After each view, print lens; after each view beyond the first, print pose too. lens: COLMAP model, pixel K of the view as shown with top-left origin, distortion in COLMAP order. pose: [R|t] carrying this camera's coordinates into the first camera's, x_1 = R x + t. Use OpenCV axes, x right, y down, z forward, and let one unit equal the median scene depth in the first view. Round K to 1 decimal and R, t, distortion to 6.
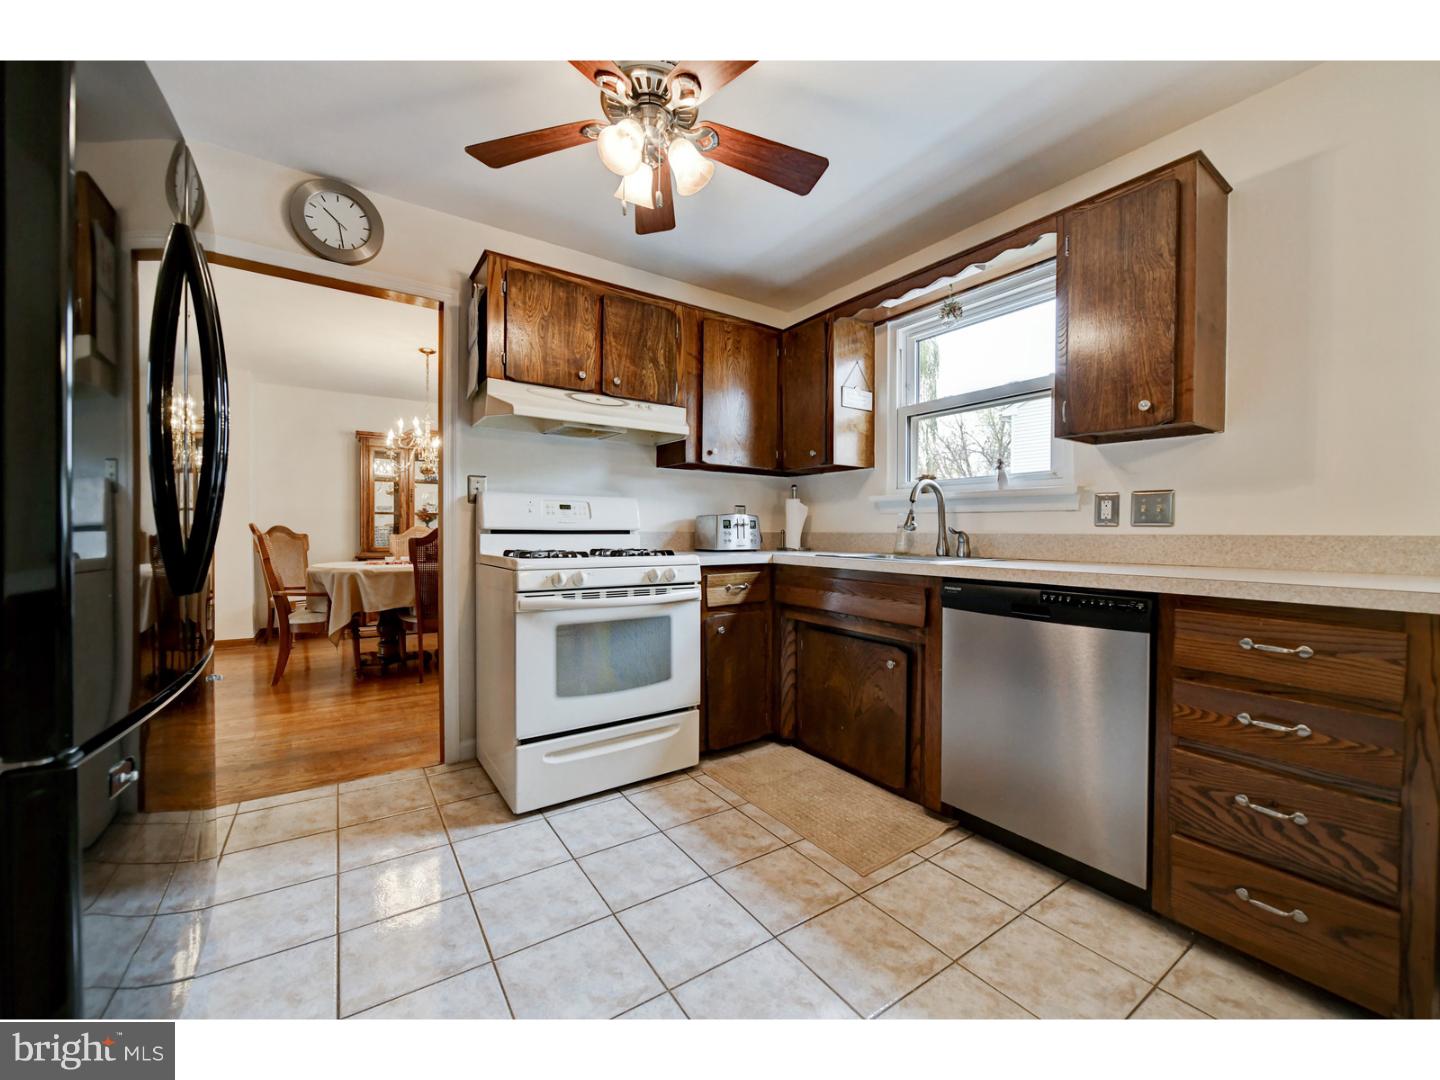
lens RADIAL K [[575.0, 0, 722.8], [0, 575.0, 539.6], [0, 0, 1]] dist [-0.009412, 0.000053]
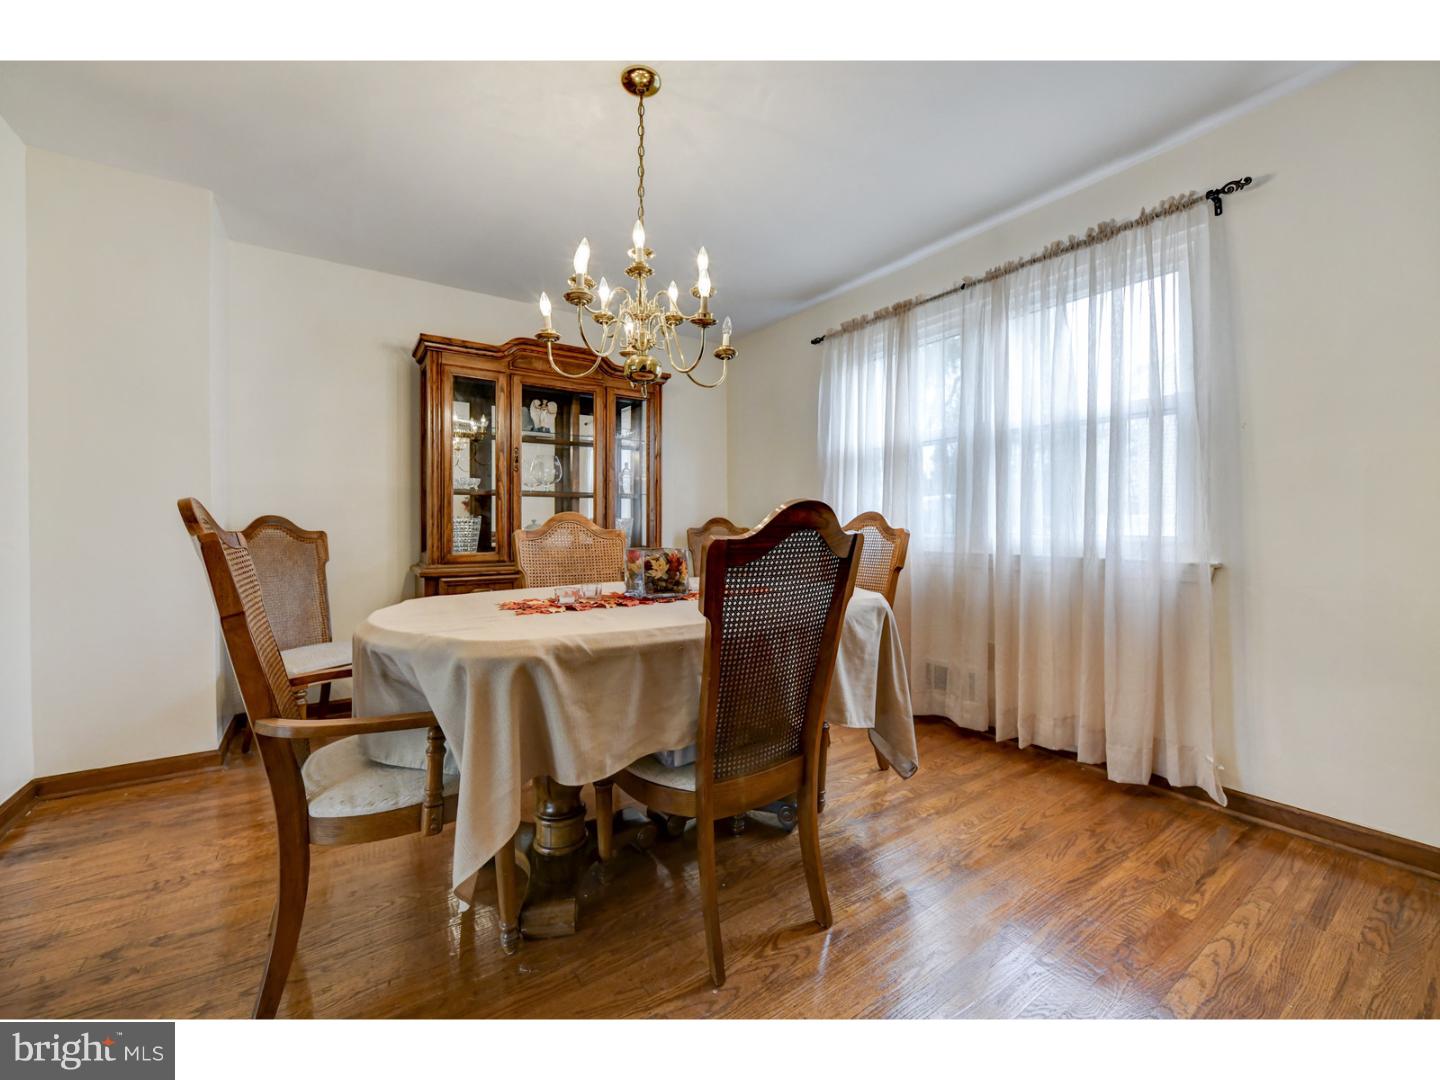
lens RADIAL K [[575.0, 0, 715.9], [0, 575.0, 537.7], [0, 0, 1]] dist [-0.009412, 0.000053]
pose [[0.999960, -0.007993, 0.003894, -0.537852], [0.007984, 0.999965, 0.002391, -0.003325], [-0.003913, -0.002360, 0.999990, 0.689530]]
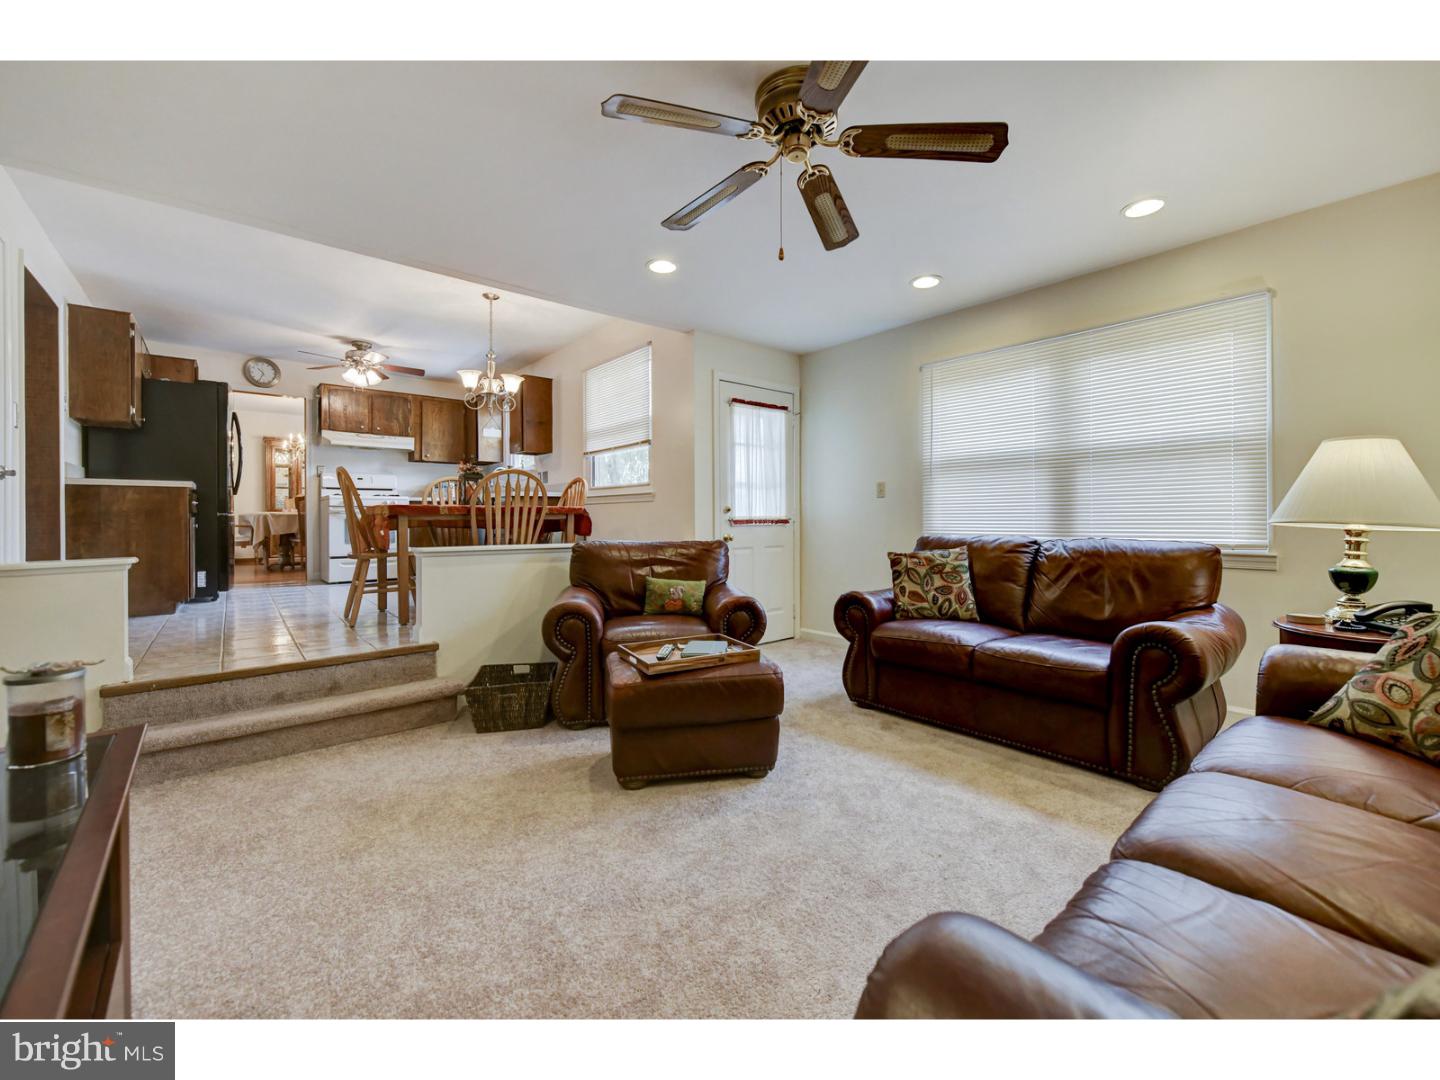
lens RADIAL K [[575.0, 0, 685.4], [0, 575.0, 520.0], [0, 0, 1]] dist [-0.009412, 0.000053]
pose [[0.996812, -0.007610, 0.079423, 0.632695], [0.008169, 0.999944, -0.006716, 0.101202], [-0.079368, 0.007344, 0.996818, -1.065687]]
